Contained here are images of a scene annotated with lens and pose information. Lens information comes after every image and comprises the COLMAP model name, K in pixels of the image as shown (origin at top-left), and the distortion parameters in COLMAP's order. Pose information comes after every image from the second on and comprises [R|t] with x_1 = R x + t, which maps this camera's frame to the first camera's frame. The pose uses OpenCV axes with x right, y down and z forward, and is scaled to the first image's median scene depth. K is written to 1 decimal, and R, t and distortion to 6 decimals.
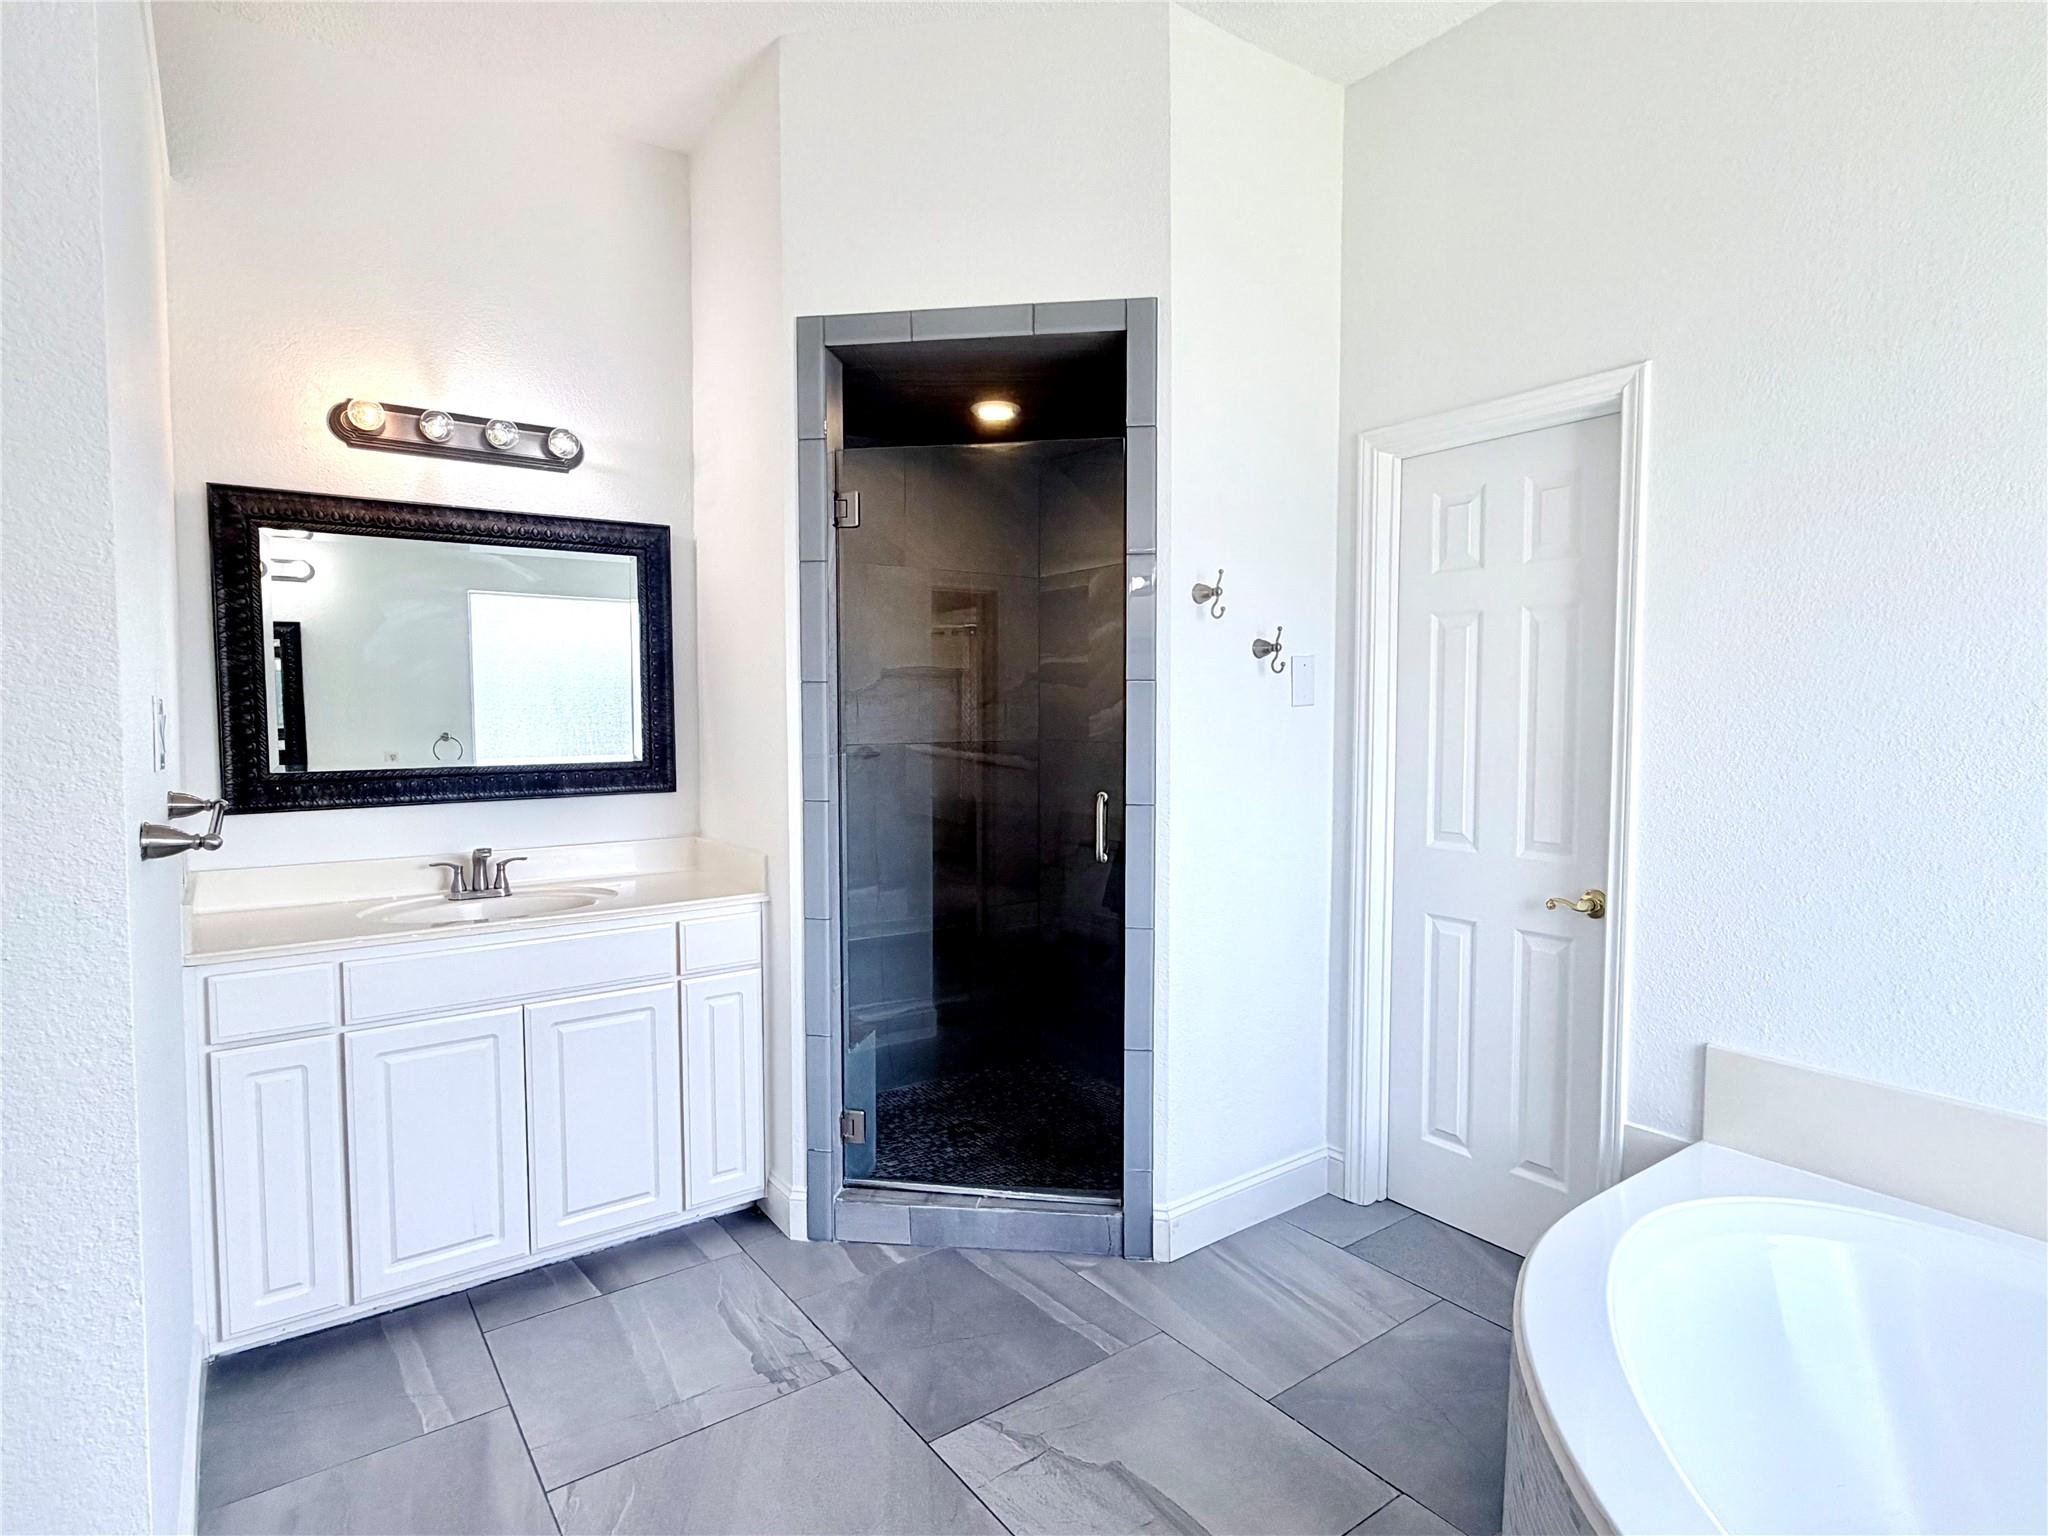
lens RADIAL K [[1074.1, 0, 1023.2], [0, 1074.1, 765.0], [0, 0, 1]] dist [-0.005555, 0.000178]
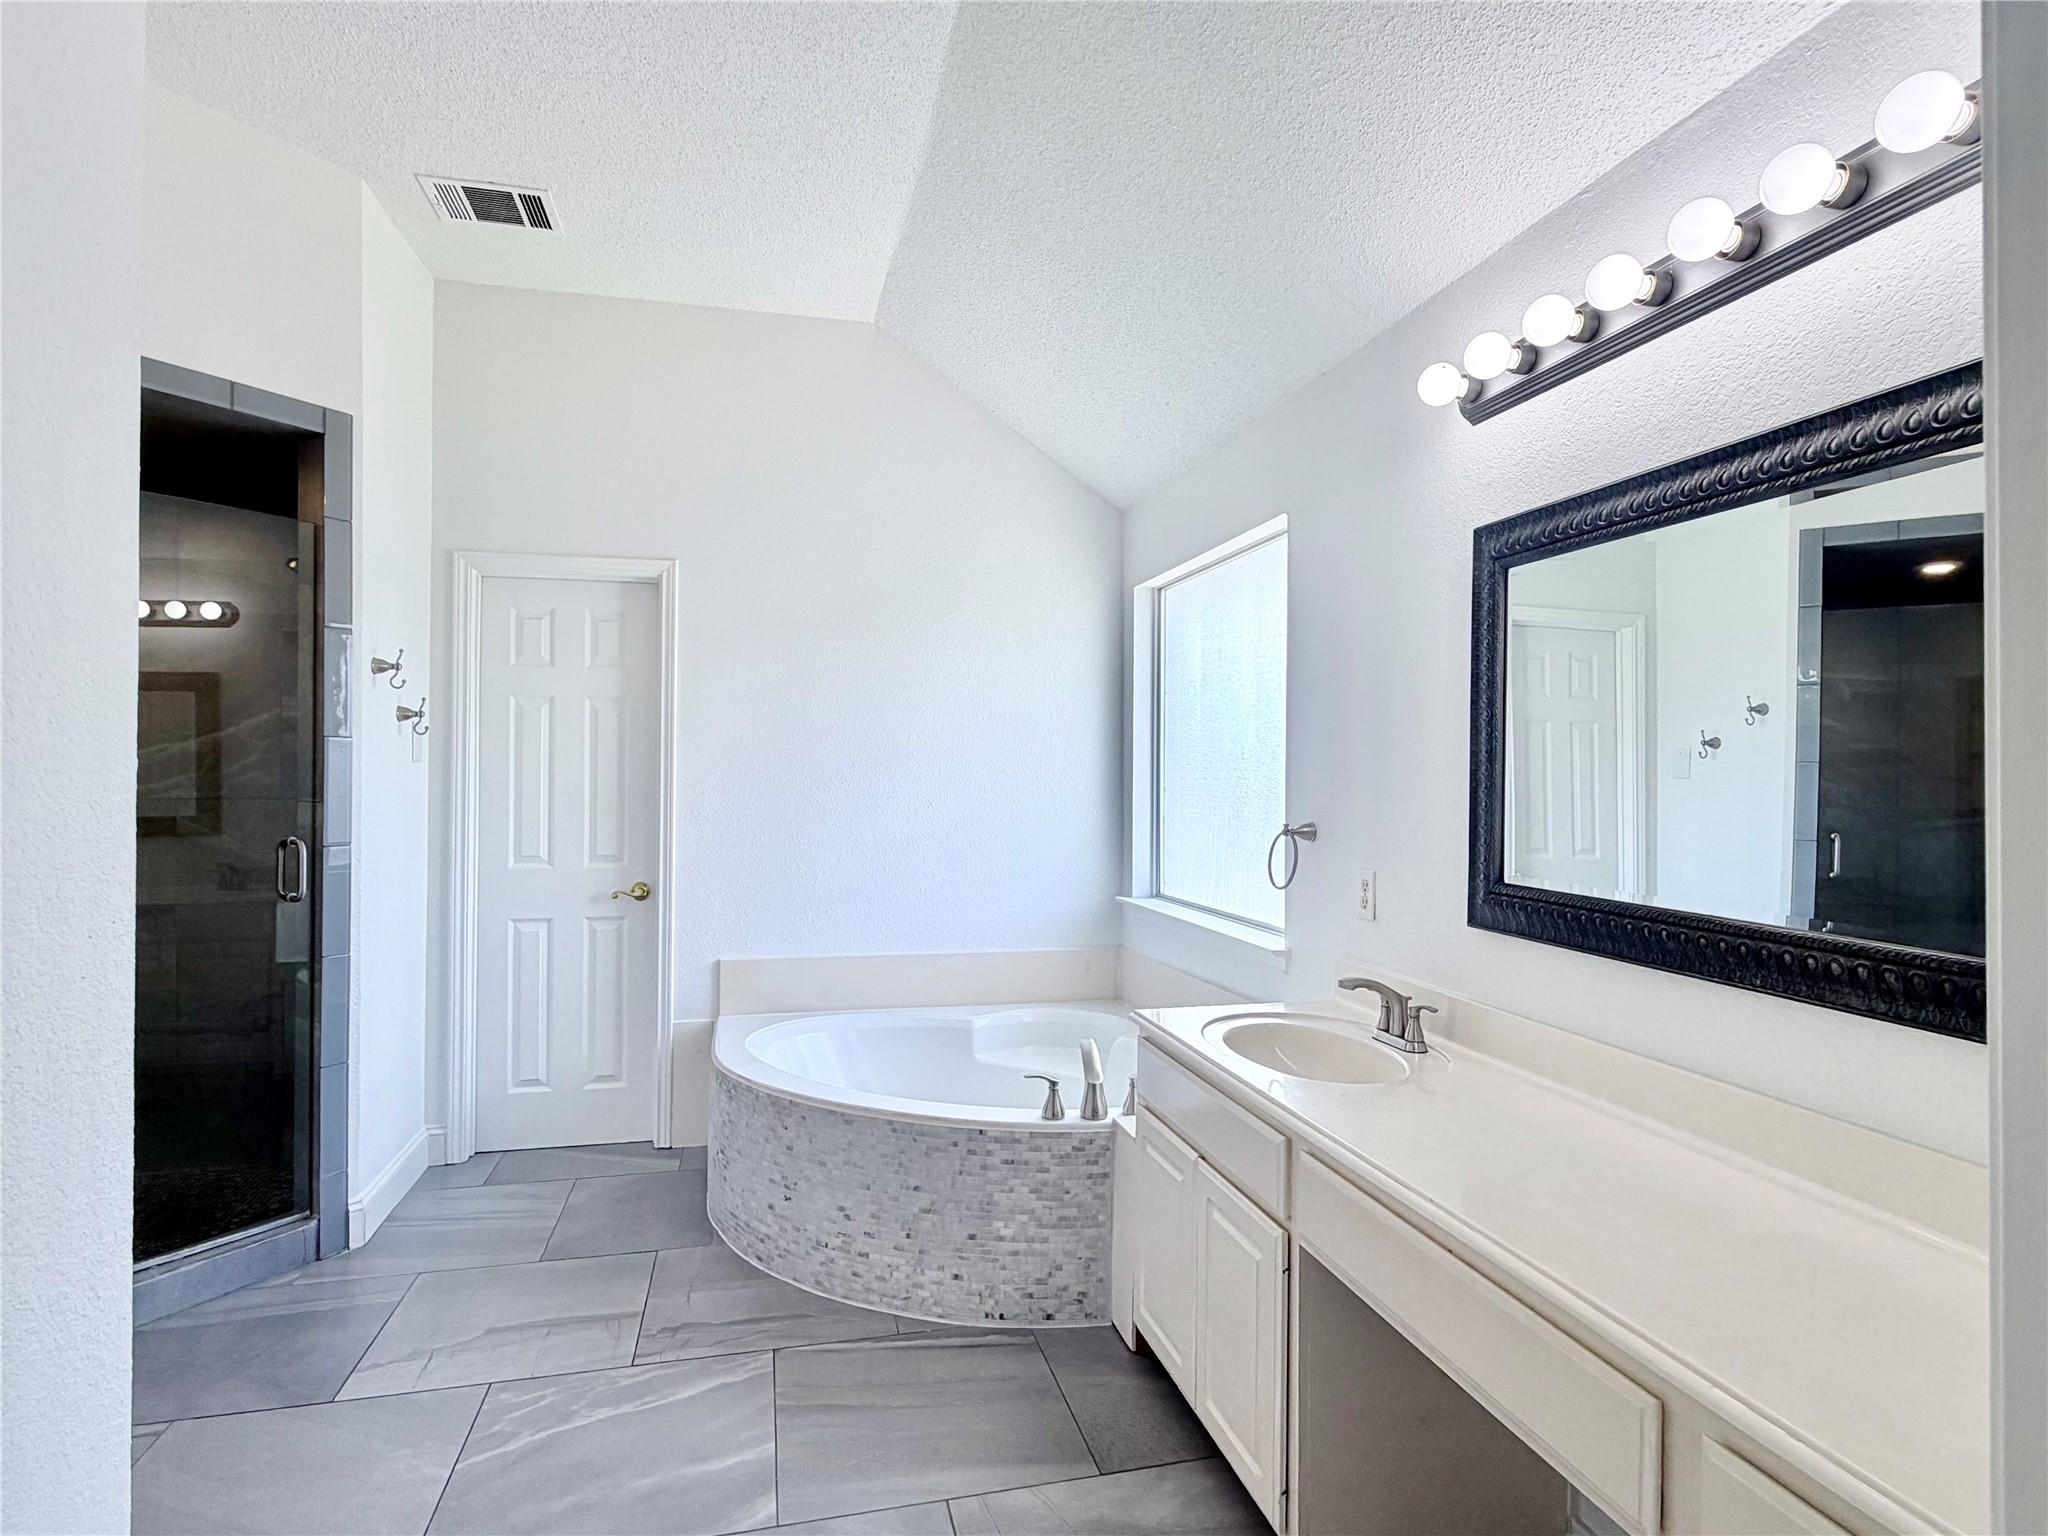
lens RADIAL K [[1074.1, 0, 1022.8], [0, 1074.1, 771.1], [0, 0, 1]] dist [-0.005555, 0.000178]
pose [[0.380458, 0.008824, 0.924756, -0.664227], [0.044443, 0.998625, -0.027813, 0.022024], [-0.923730, 0.051680, 0.379542, -0.109227]]
